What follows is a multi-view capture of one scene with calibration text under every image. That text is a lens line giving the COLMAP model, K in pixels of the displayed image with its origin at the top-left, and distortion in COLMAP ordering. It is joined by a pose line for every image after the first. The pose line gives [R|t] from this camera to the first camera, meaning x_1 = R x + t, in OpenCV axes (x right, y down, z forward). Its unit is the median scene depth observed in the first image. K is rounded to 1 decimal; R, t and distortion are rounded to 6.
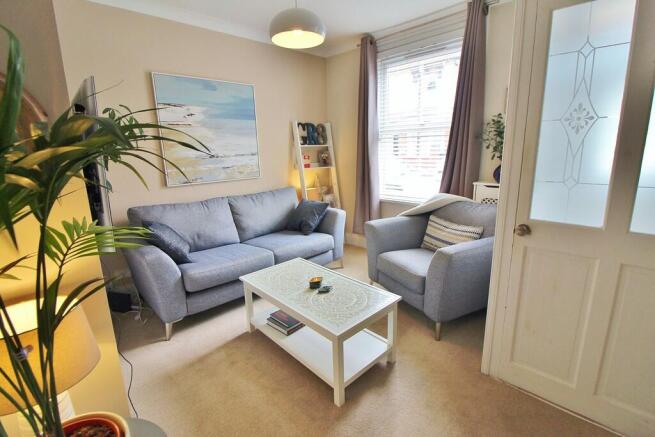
lens RADIAL K [[303.5, 0, 329.7], [0, 303.5, 212.0], [0, 0, 1]] dist [0.000935, -0.012910]
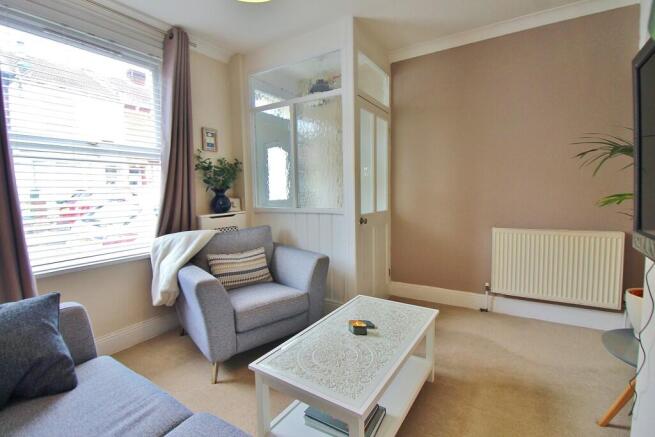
lens RADIAL K [[303.5, 0, 329.7], [0, 303.5, 212.0], [0, 0, 1]] dist [0.000935, -0.012910]
pose [[-0.233141, -0.046785, 0.971317, -0.593292], [0.225798, 0.968938, 0.100868, -0.121372], [-0.945865, 0.242838, -0.215335, 0.877900]]
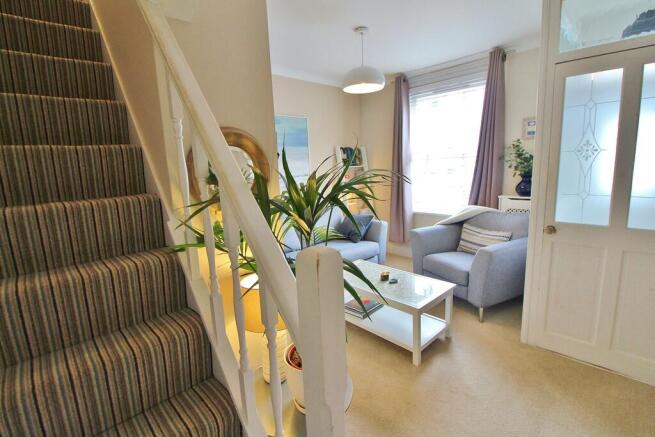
lens RADIAL K [[303.5, 0, 329.7], [0, 303.5, 212.0], [0, 0, 1]] dist [0.000935, -0.012910]
pose [[0.999813, -0.016474, -0.010122, -0.194980], [0.015924, 0.998507, -0.052257, 0.020069], [0.010967, 0.052086, 0.998582, -0.216055]]
